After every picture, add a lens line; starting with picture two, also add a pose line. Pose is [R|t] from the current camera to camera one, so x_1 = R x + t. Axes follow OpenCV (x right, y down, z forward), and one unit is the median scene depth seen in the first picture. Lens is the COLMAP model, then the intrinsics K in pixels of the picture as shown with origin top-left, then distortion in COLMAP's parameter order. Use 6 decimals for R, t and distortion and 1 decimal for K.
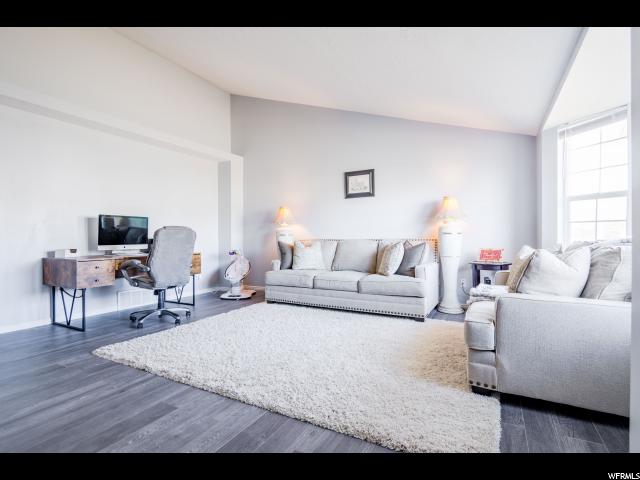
lens RADIAL K [[315.2, 0, 320.0], [0, 315.2, 240.0], [0, 0, 1]] dist [0.001252, -0.000345]
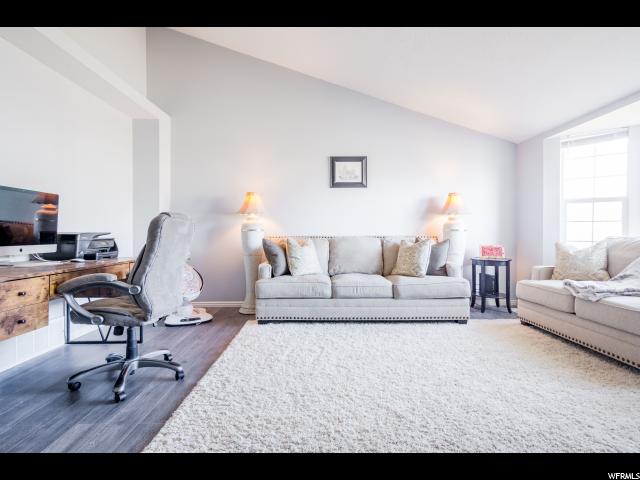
lens RADIAL K [[333.7, 0, 320.0], [0, 333.7, 240.0], [0, 0, 1]] dist [0.001013, -0.000193]
pose [[0.874707, -0.002695, 0.484645, -0.435612], [-0.000499, 0.999979, 0.006462, 0.002272], [-0.484652, -0.005894, 0.874687, 0.274553]]
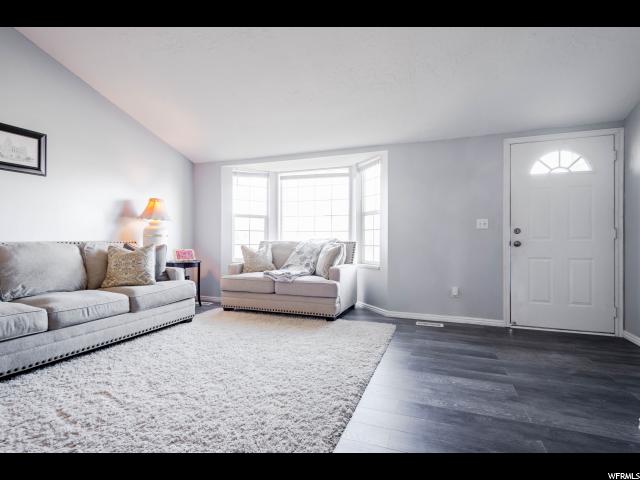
lens RADIAL K [[315.2, 0, 320.0], [0, 315.2, 240.0], [0, 0, 1]] dist [0.001252, -0.000345]
pose [[-0.128185, 0.004433, 0.991740, -0.606834], [0.007832, 0.999963, -0.003458, 0.000230], [-0.991719, 0.007324, -0.128215, 0.577422]]
